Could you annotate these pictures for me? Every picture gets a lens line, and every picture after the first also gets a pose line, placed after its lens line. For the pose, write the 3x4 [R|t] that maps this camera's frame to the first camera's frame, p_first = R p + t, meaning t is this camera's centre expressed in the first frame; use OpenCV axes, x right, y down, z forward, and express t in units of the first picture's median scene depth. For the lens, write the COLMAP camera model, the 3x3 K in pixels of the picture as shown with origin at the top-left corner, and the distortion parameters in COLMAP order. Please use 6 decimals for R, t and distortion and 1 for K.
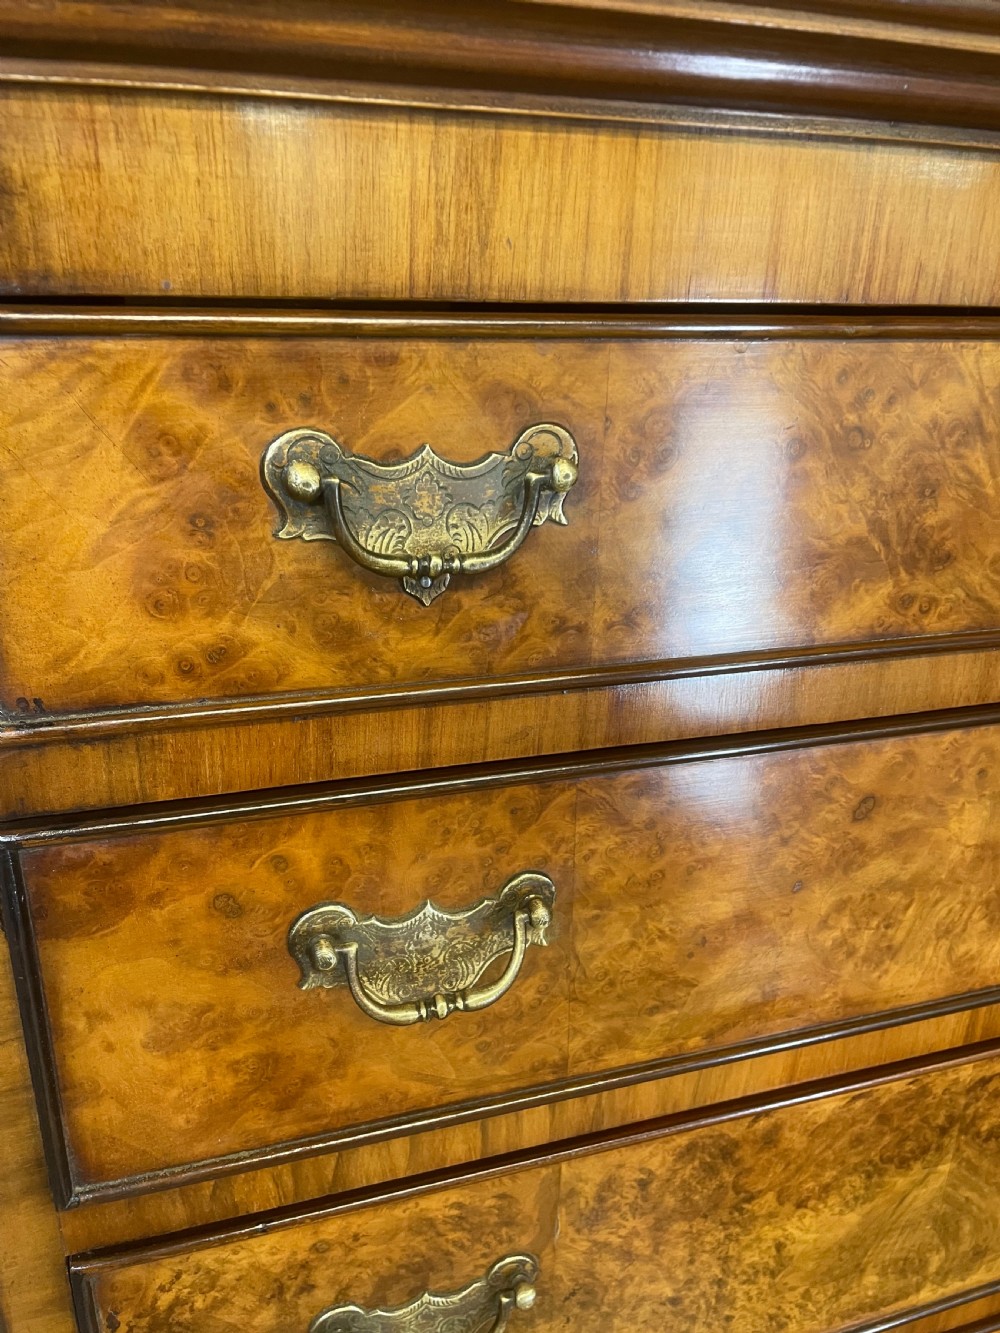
lens RADIAL K [[981.7, 0, 477.2], [0, 981.7, 654.2], [0, 0, 1]] dist [0.063270, -0.071335]
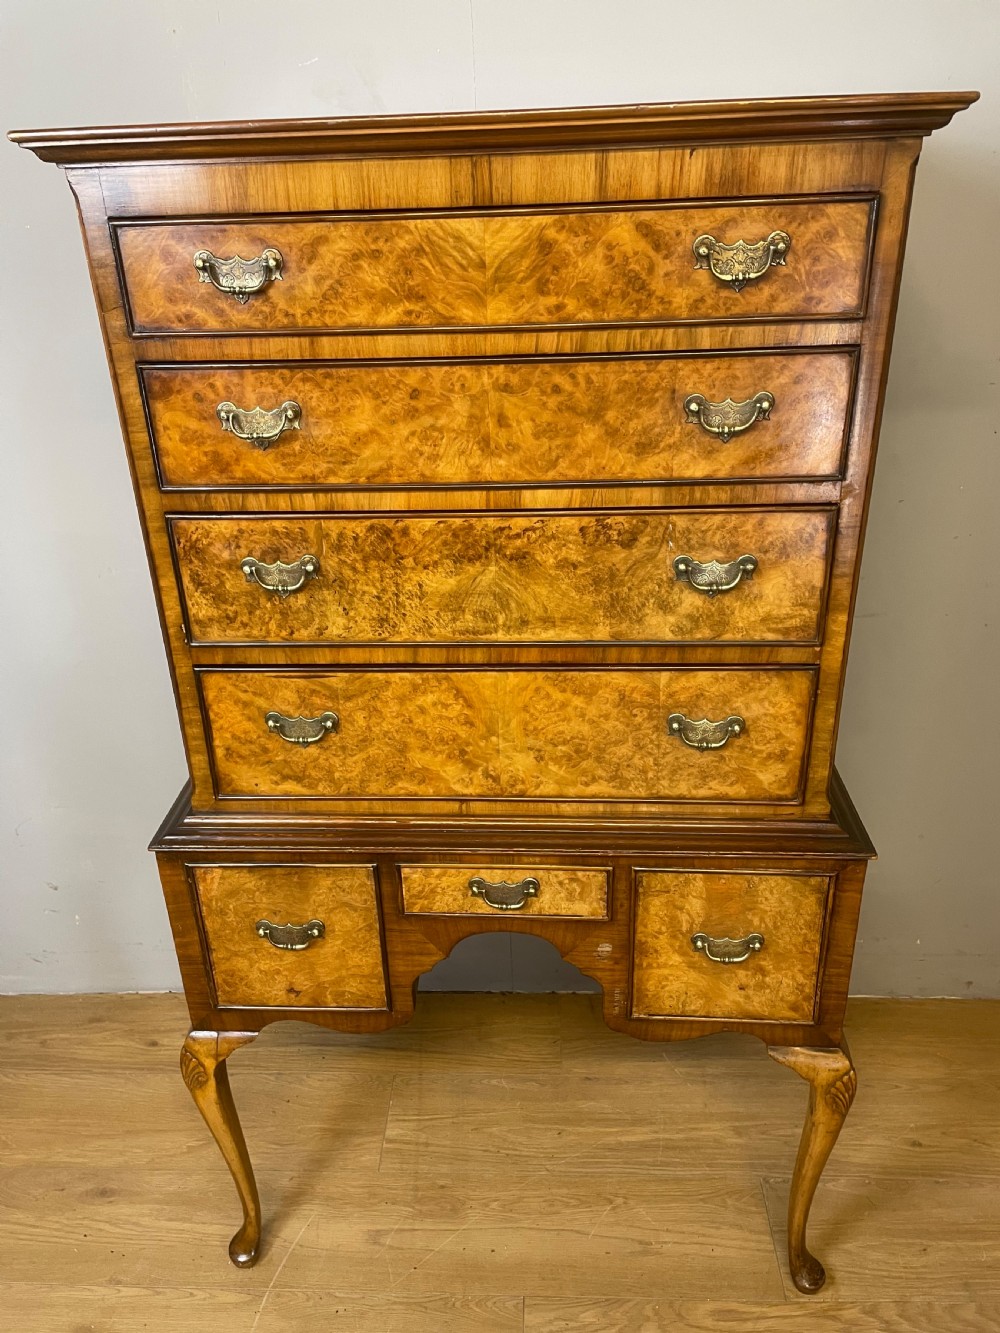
lens RADIAL K [[1012.9, 0, 492.3], [0, 1012.9, 658.6], [0, 0, 1]] dist [0.091618, -0.118228]
pose [[0.935594, 0.112235, -0.334763, 2.119553], [-0.075036, 0.989678, 0.122096, 0.678772], [0.345011, -0.089113, 0.934359, -2.185209]]
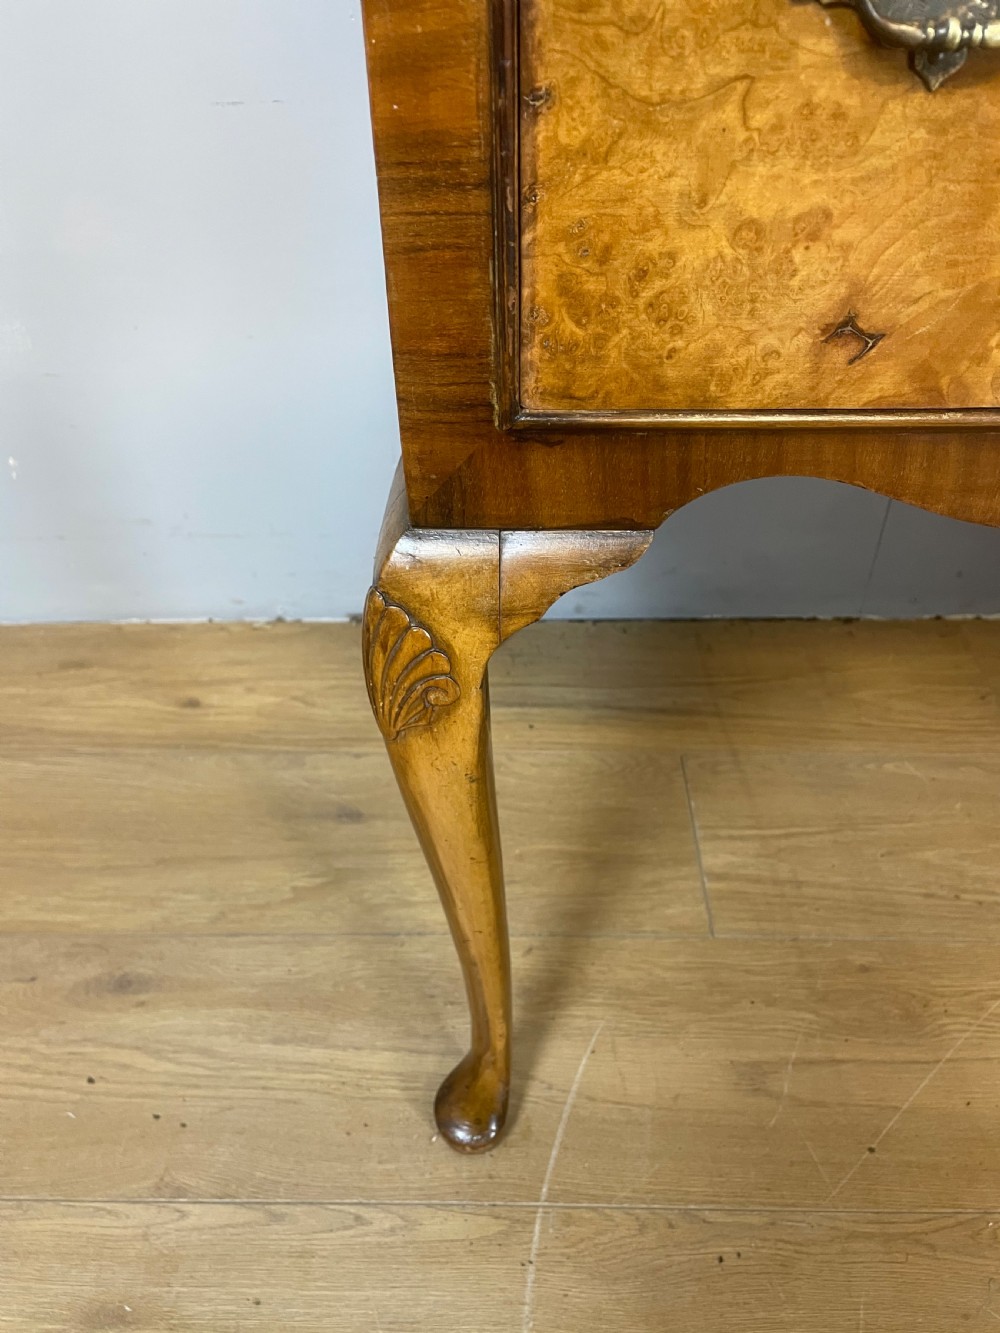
lens RADIAL K [[1012.9, 0, 490.0], [0, 1012.9, 678.0], [0, 0, 1]] dist [0.091618, -0.118228]
pose [[0.942815, 0.190606, -0.273441, -0.205821], [-0.079900, 0.925682, 0.369769, 2.868940], [0.323599, -0.326776, 0.887976, 0.588270]]
